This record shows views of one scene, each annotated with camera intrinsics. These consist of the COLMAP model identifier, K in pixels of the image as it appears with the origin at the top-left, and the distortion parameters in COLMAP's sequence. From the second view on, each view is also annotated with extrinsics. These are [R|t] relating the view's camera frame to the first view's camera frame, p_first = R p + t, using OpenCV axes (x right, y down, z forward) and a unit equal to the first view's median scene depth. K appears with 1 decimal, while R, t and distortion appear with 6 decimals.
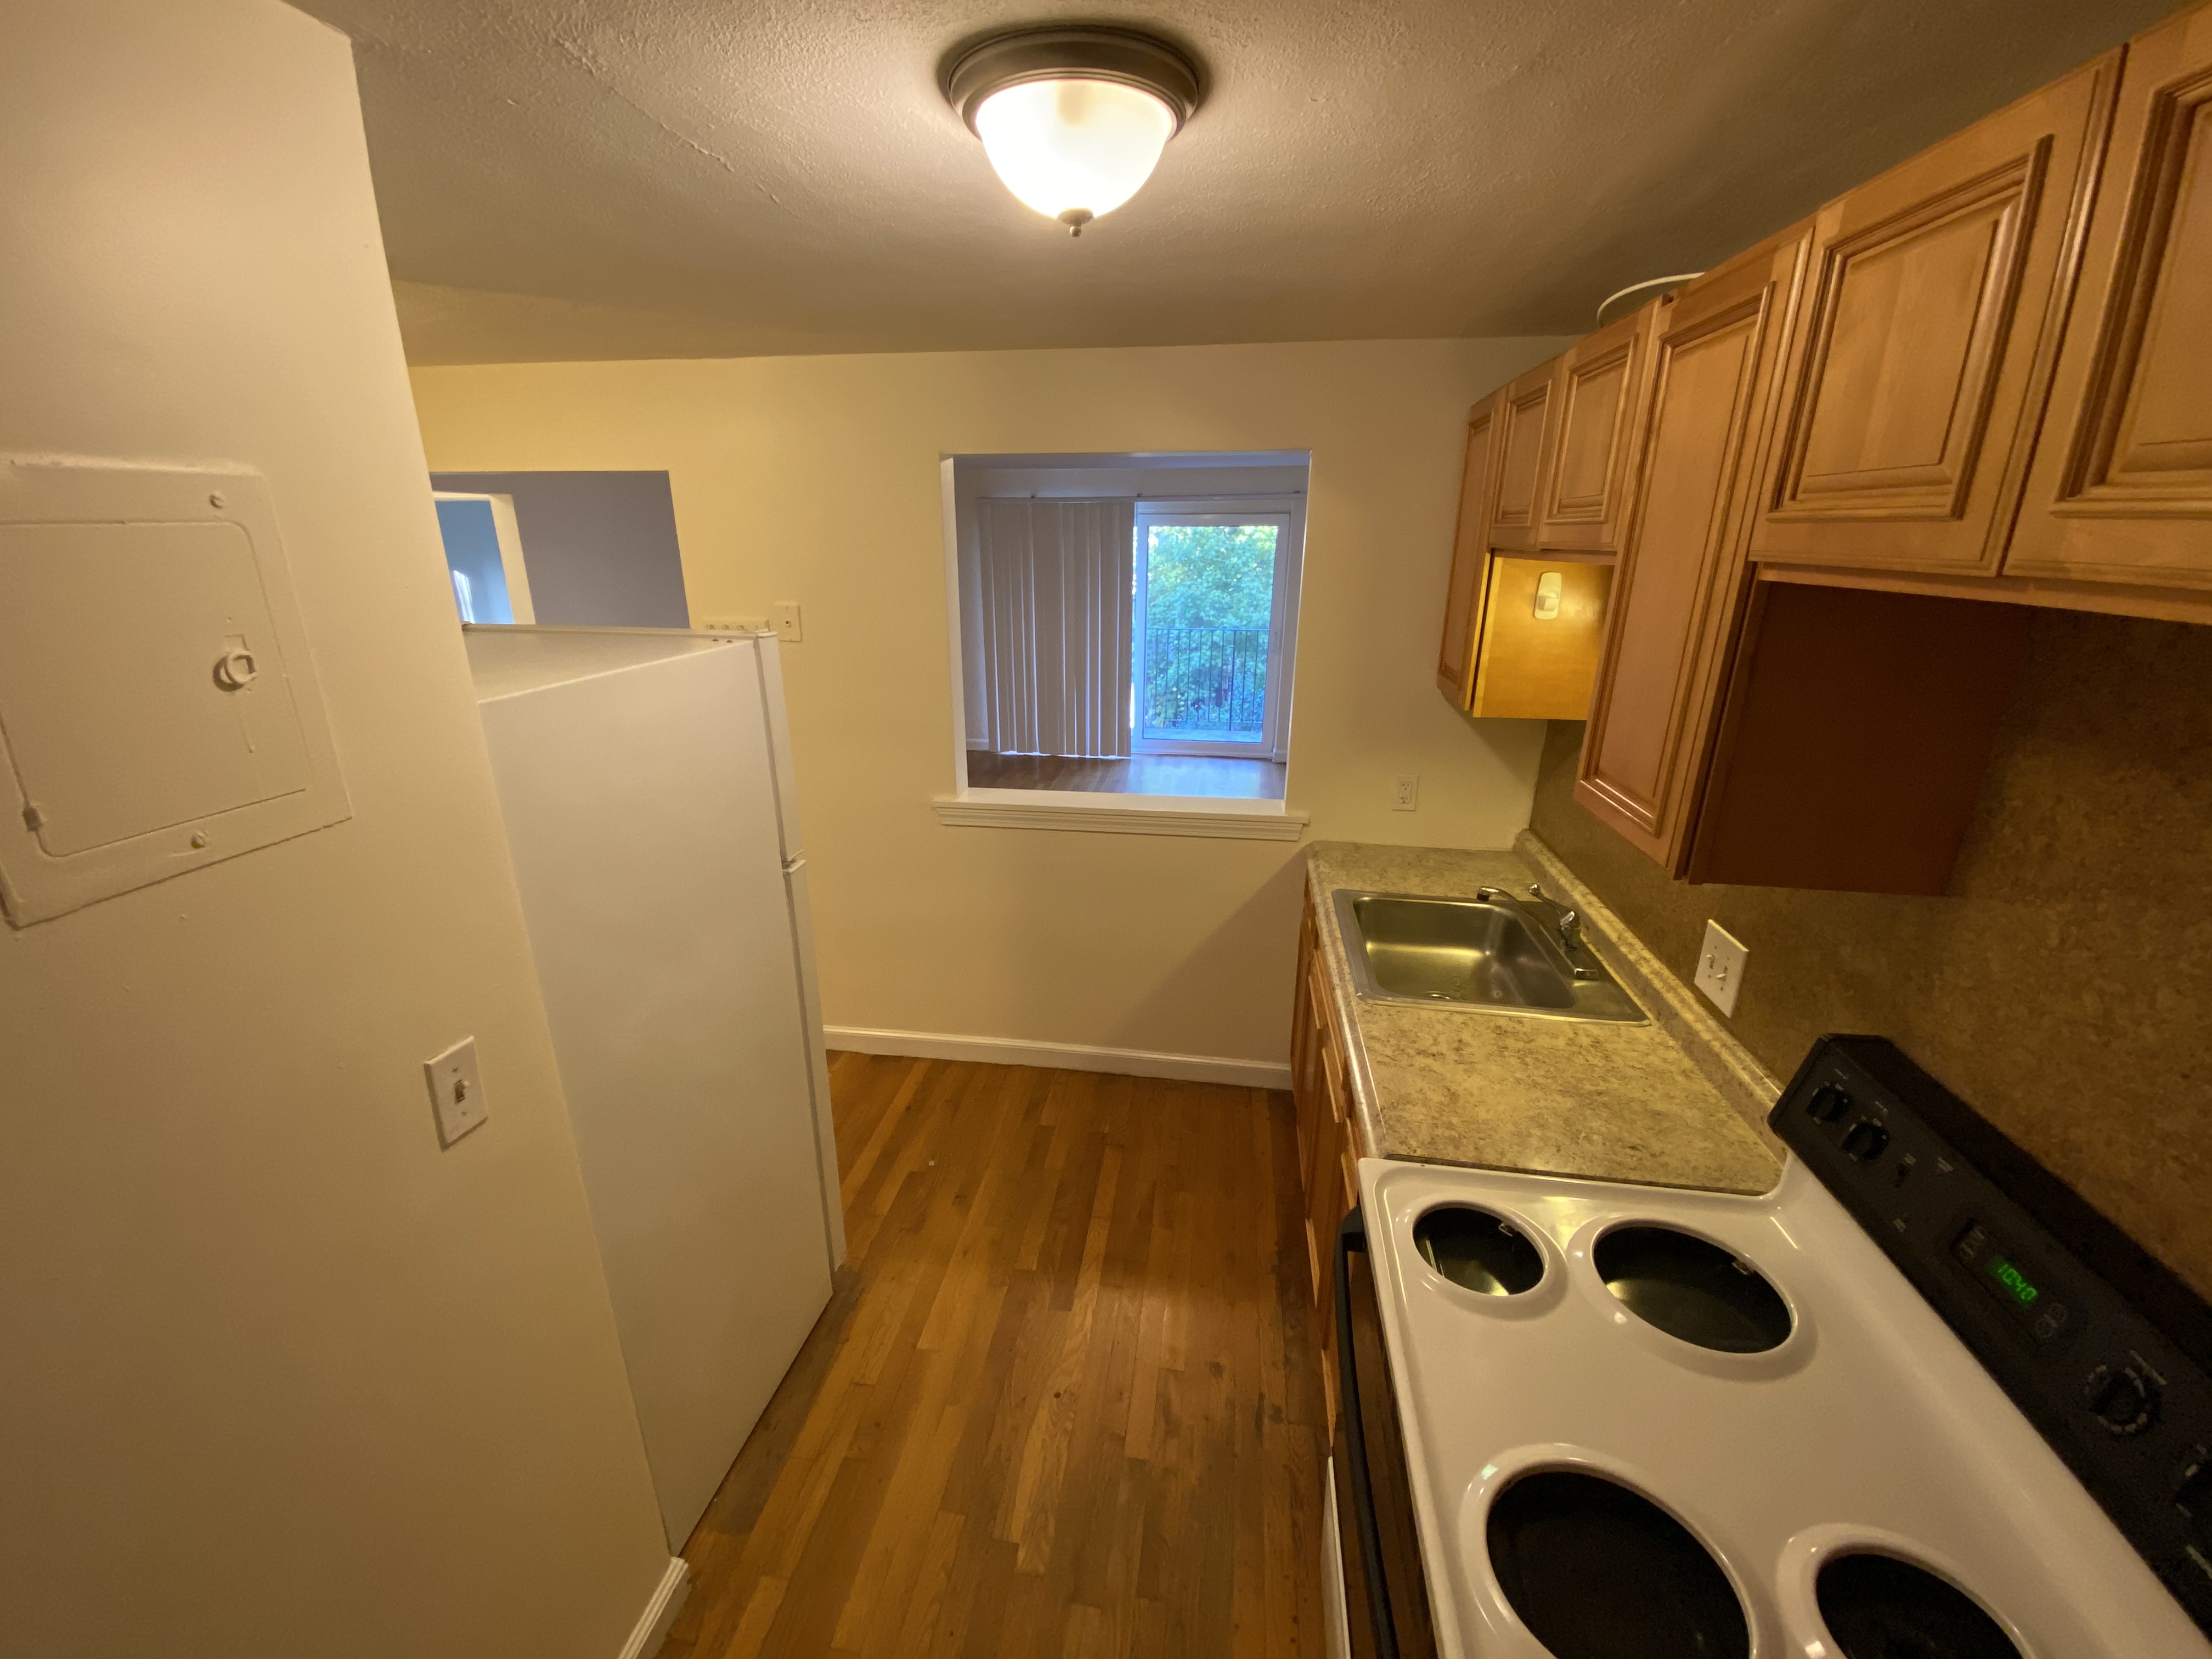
lens RADIAL K [[909.4, 0, 1106.0], [0, 909.4, 829.5], [0, 0, 1]] dist [0.001209, 0.000021]
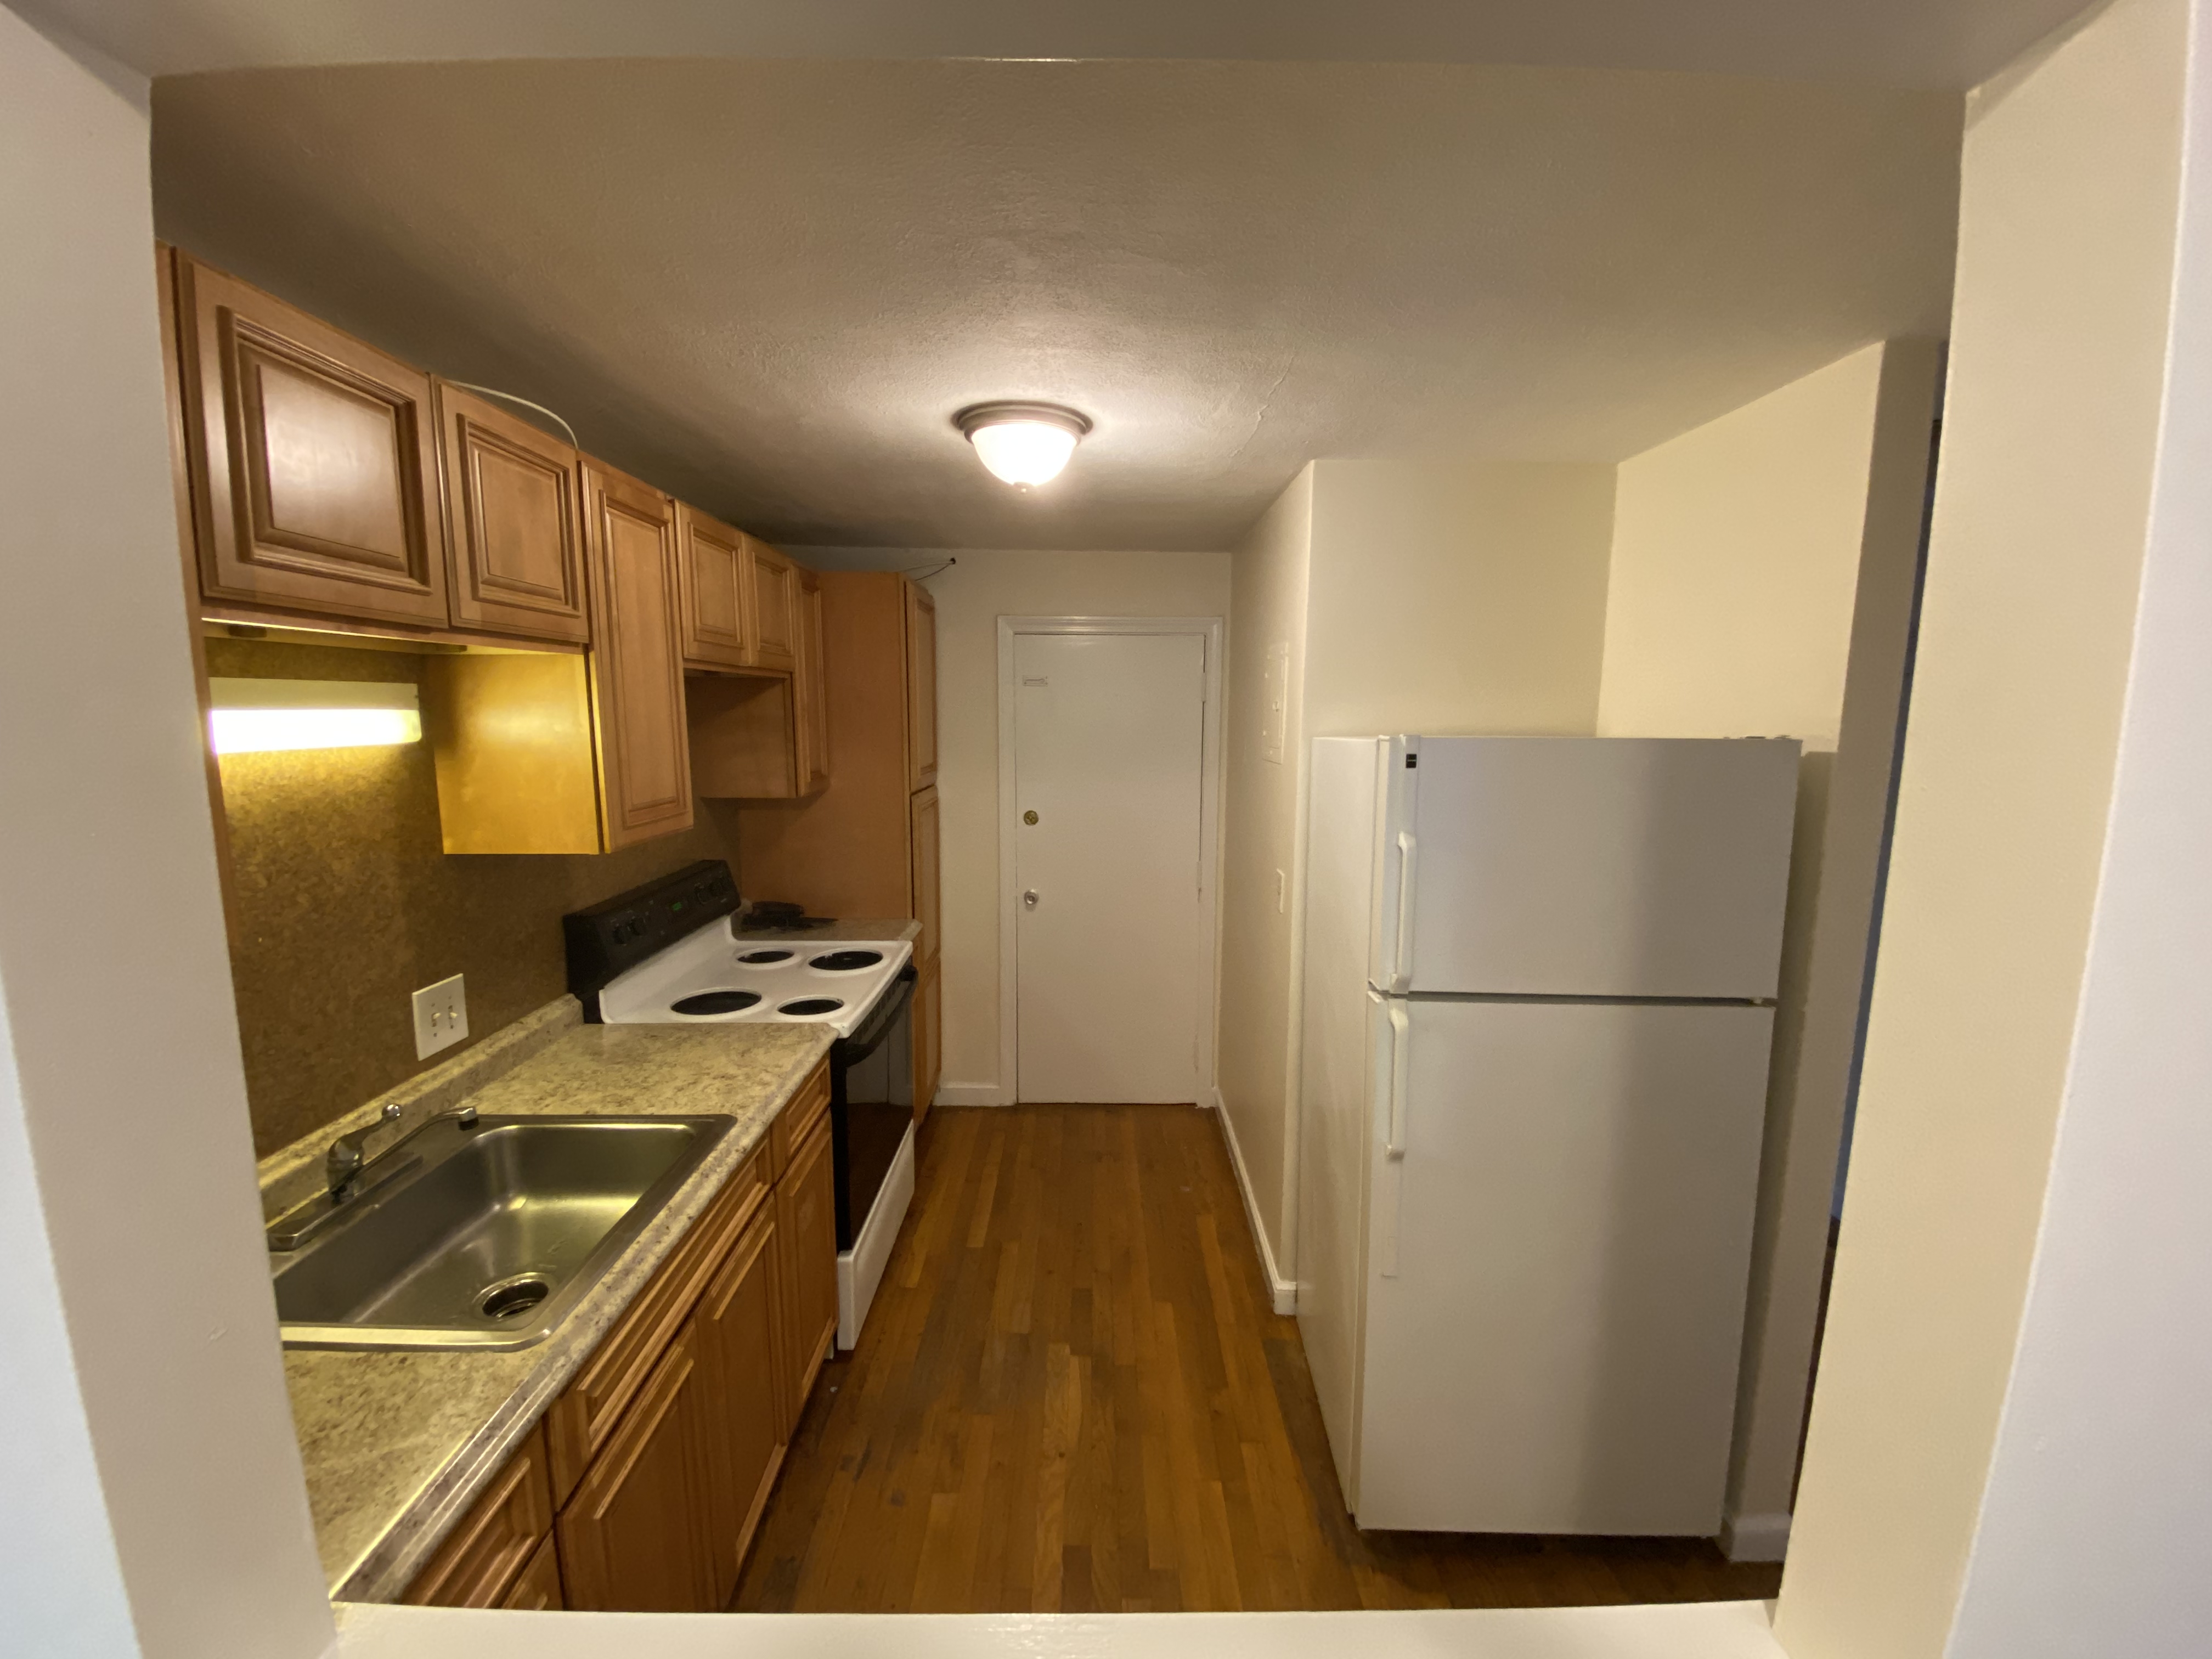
lens RADIAL K [[909.4, 0, 1106.0], [0, 909.4, 829.5], [0, 0, 1]] dist [0.001209, 0.000021]
pose [[-0.988317, 0.011112, -0.152005, 0.053115], [-0.054370, 0.906015, 0.419739, -0.532356], [0.142383, 0.423099, -0.894826, 1.931861]]
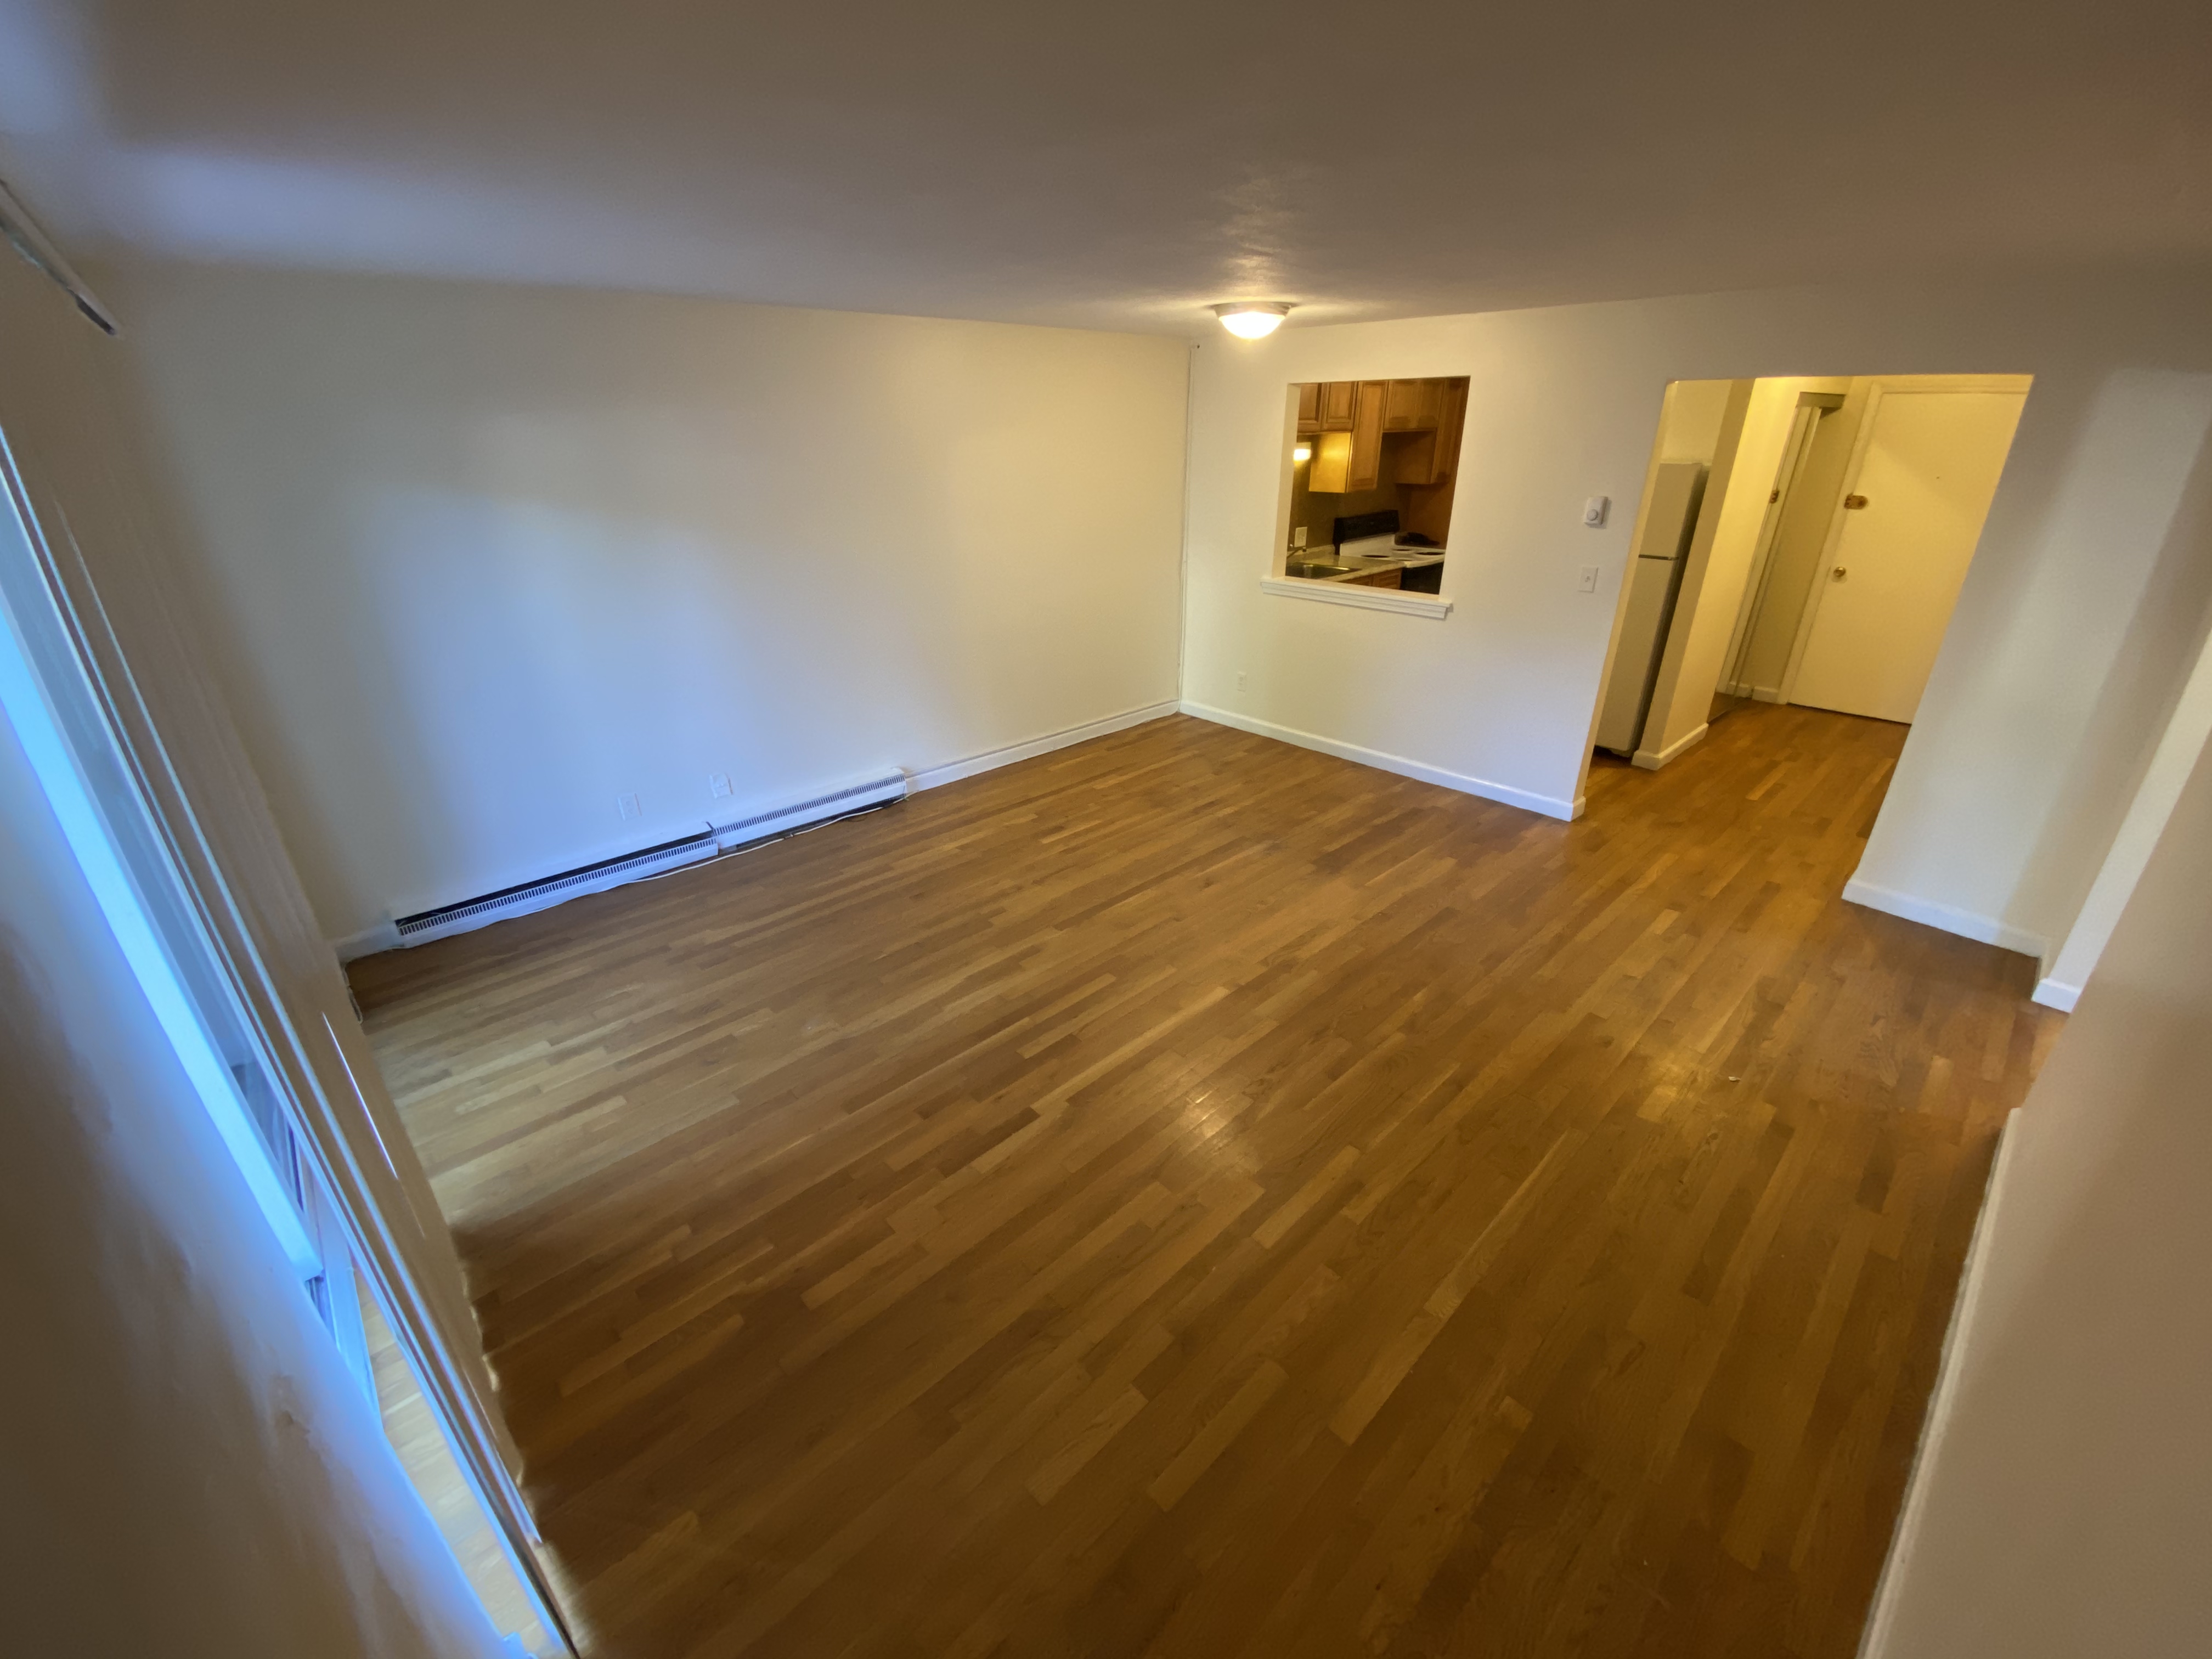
lens RADIAL K [[892.0, 0, 1102.9], [0, 892.0, 842.4], [0, 0, 1]] dist [0.001429, 0.000044]
pose [[-0.781880, -0.263287, 0.565105, -1.200653], [0.192652, 0.760041, 0.620663, -1.412072], [-0.592915, 0.594153, -0.543539, 4.362236]]
